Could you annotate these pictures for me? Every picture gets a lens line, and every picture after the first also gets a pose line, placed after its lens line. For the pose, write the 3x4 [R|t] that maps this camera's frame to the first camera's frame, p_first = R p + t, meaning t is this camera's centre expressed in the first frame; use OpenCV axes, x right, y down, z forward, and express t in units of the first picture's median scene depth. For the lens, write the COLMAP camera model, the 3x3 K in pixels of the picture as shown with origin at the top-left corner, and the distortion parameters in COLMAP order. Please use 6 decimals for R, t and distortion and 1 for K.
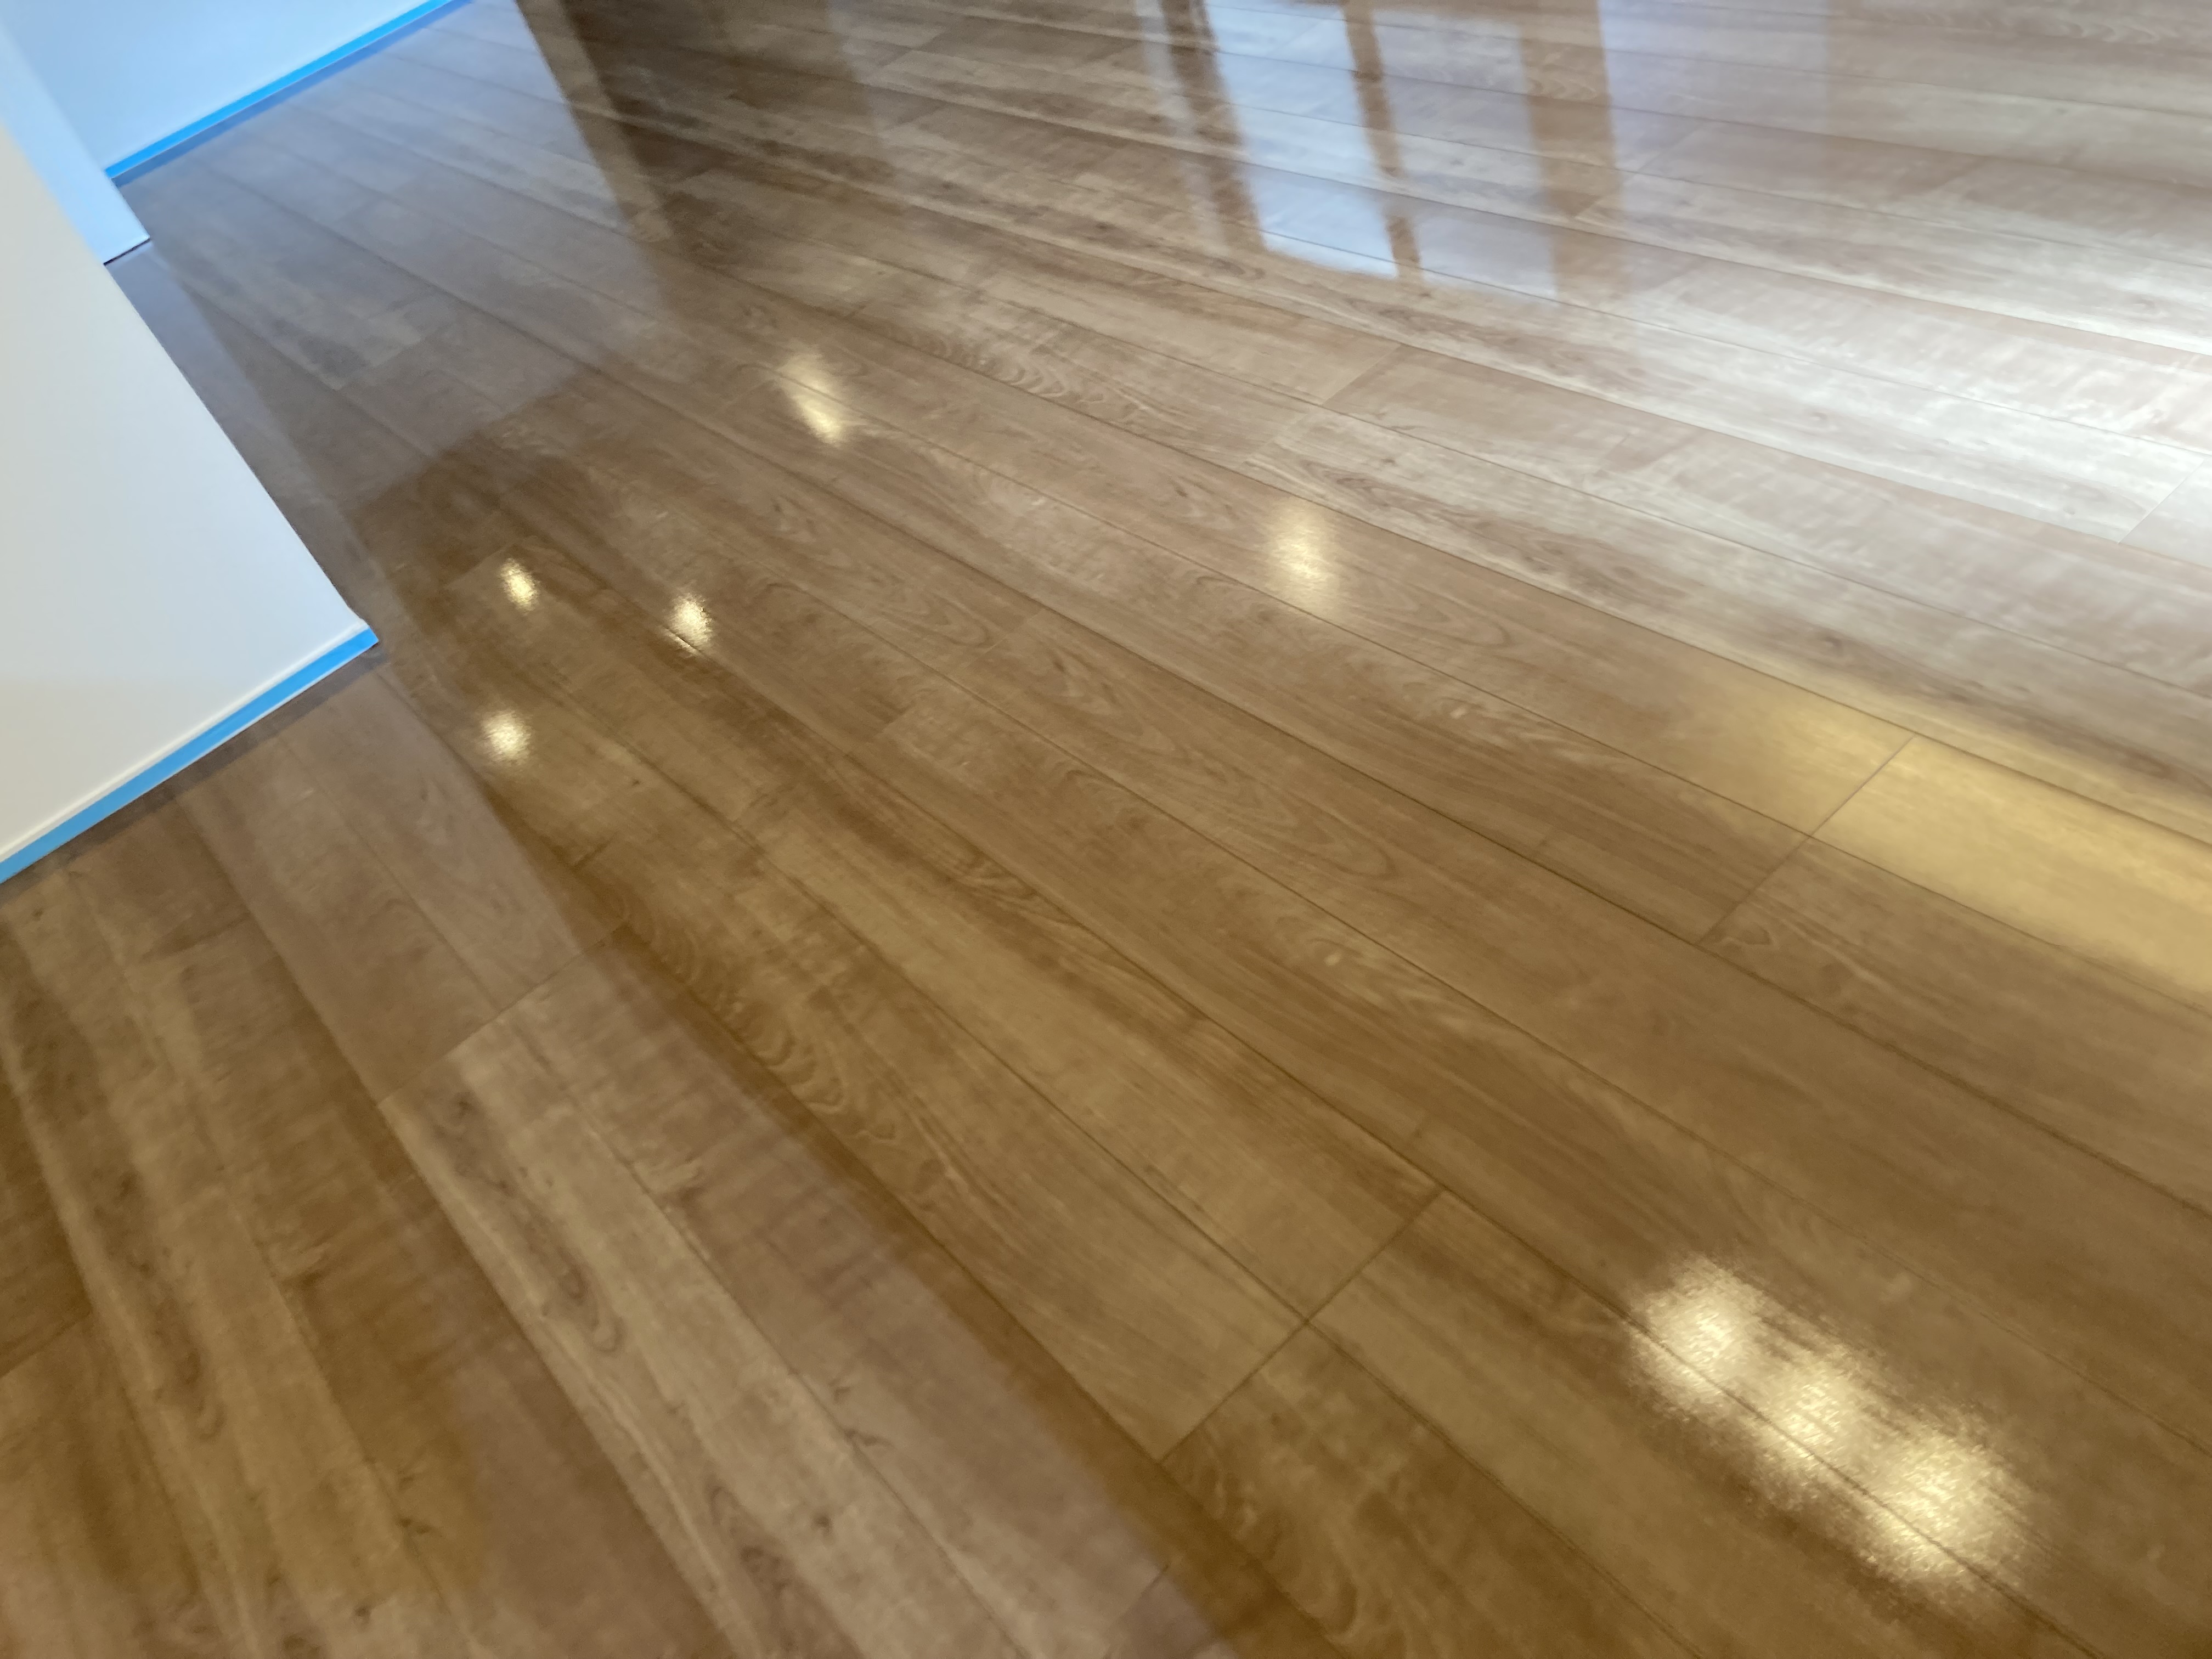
lens RADIAL K [[2153.8, 0, 1106.0], [0, 2153.8, 829.5], [0, 0, 1]] dist [0.044132, -0.003503]
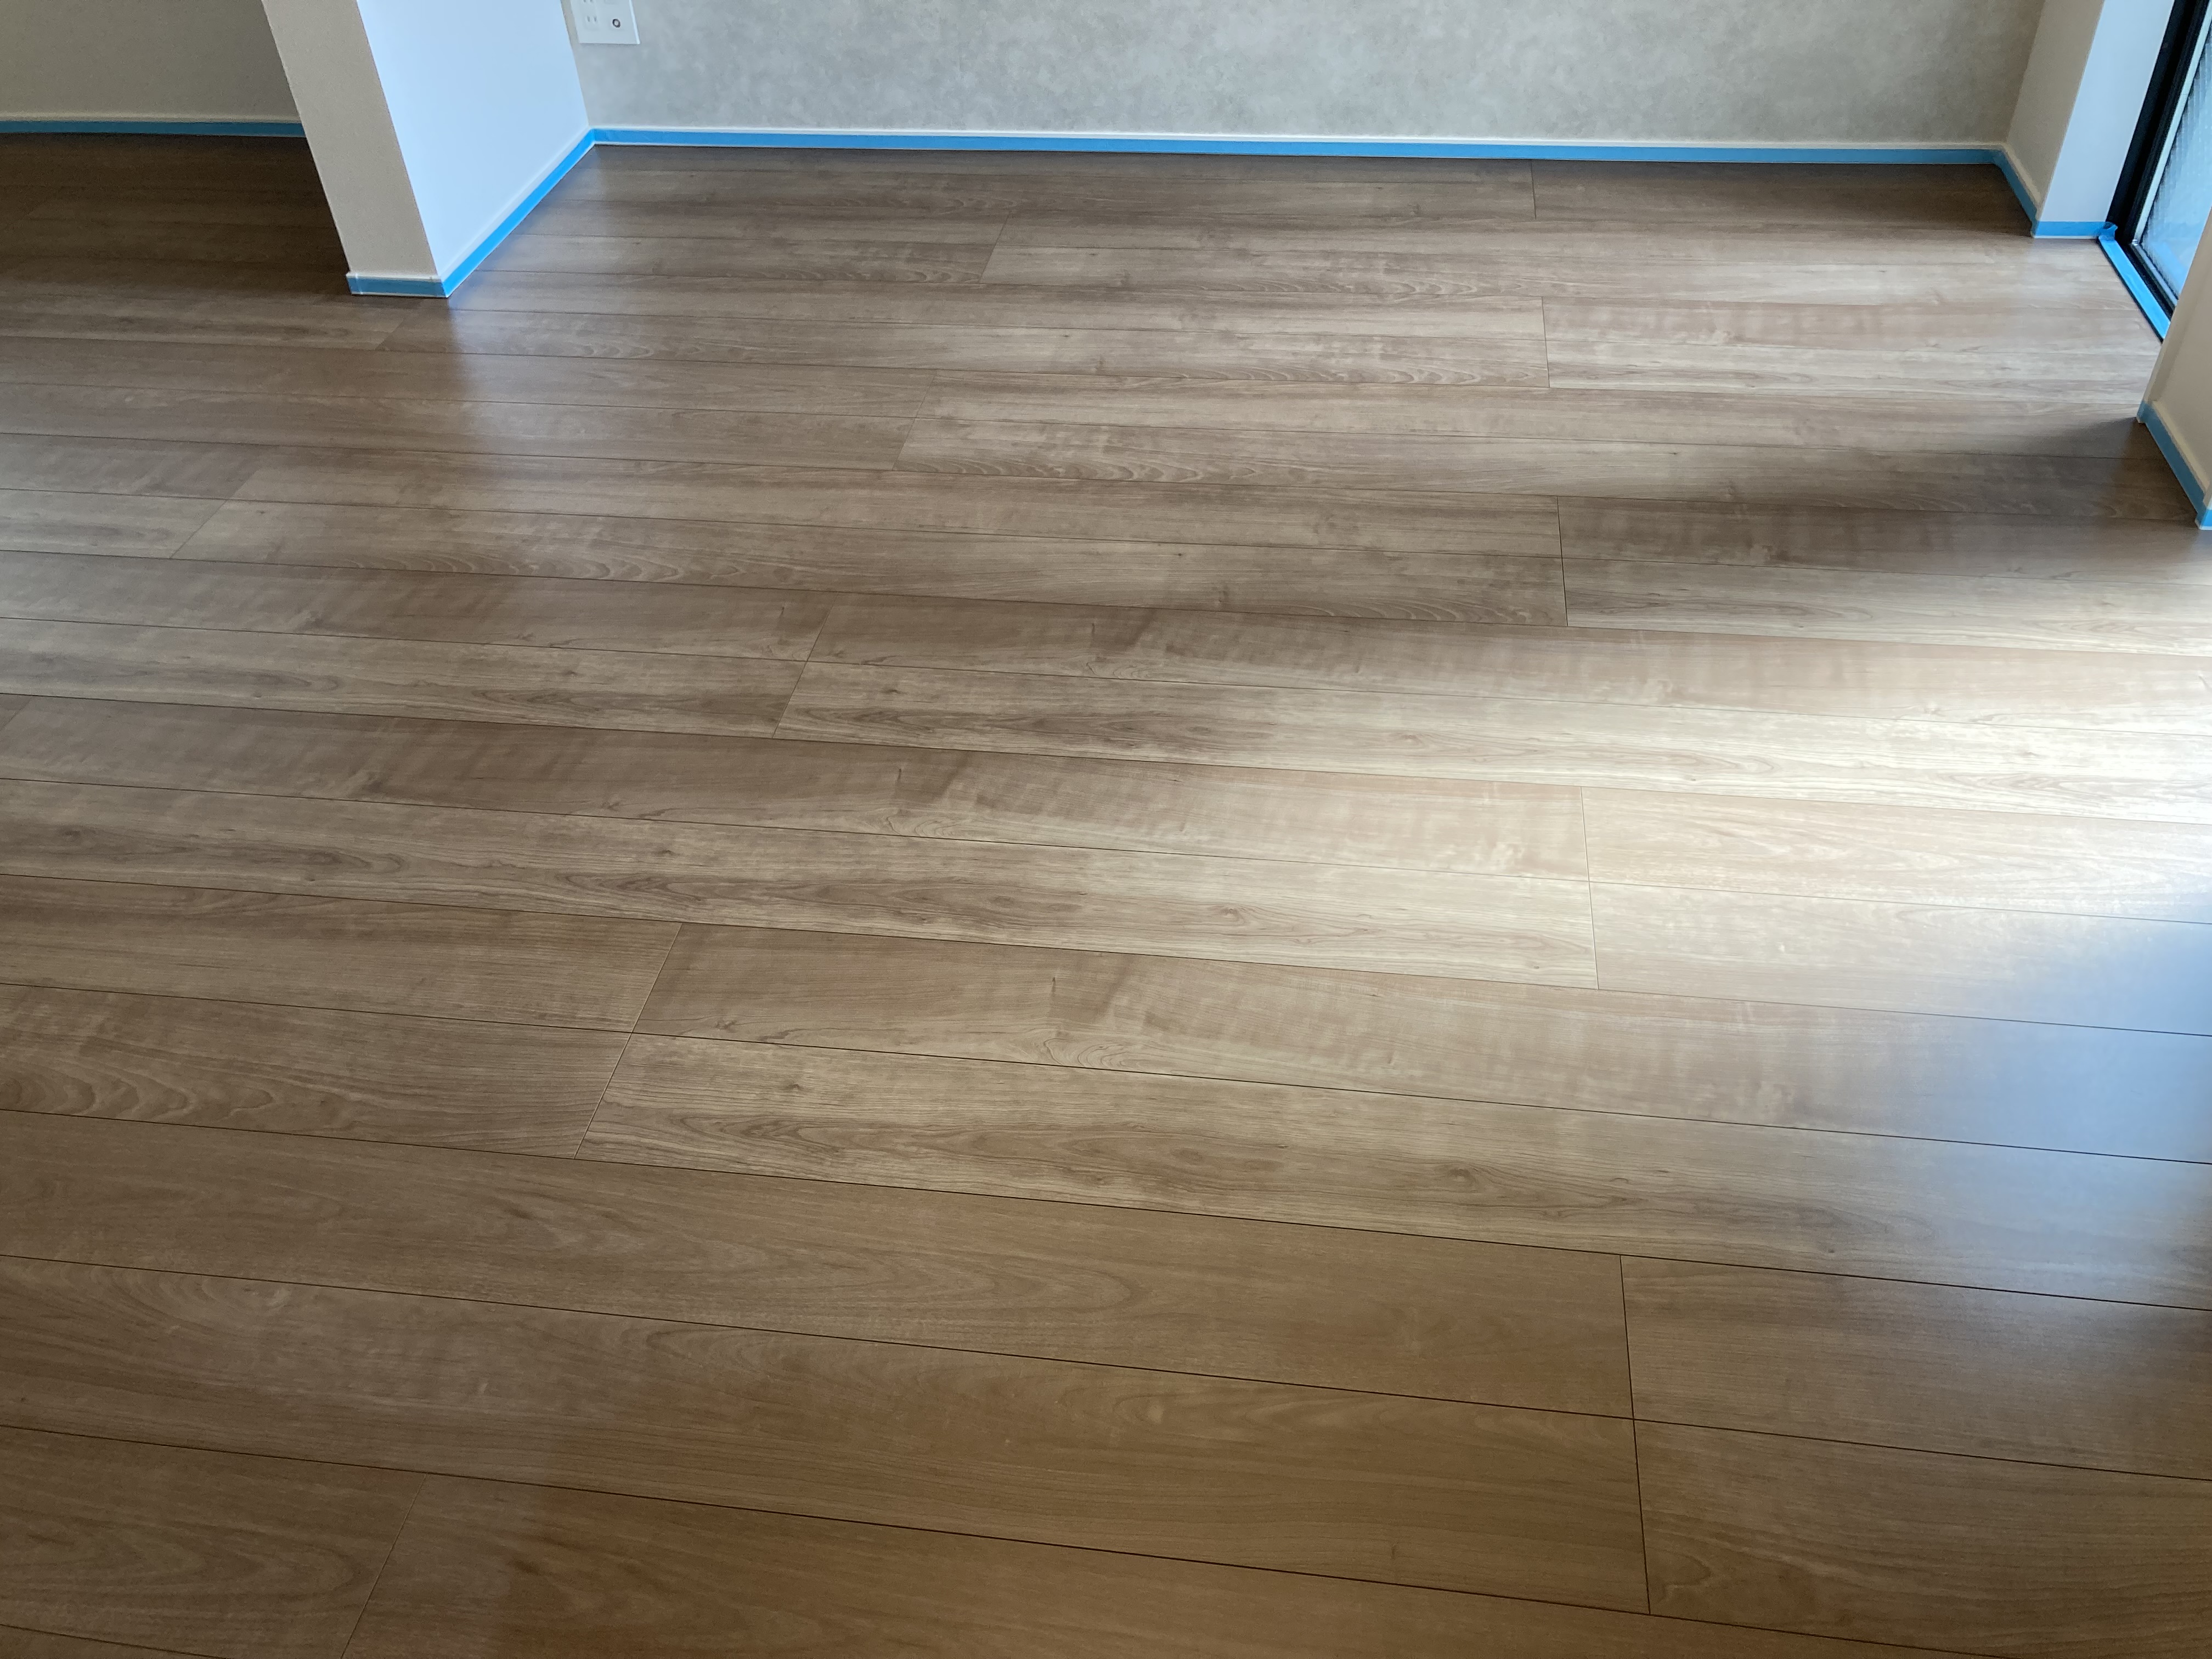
lens RADIAL K [[2153.8, 0, 1106.0], [0, 2153.8, 829.5], [0, 0, 1]] dist [0.044132, -0.003503]
pose [[0.684645, -0.175612, 0.707405, -0.287052], [0.292627, 0.955114, -0.046106, -0.186189], [-0.667555, 0.238572, 0.705303, 0.396320]]
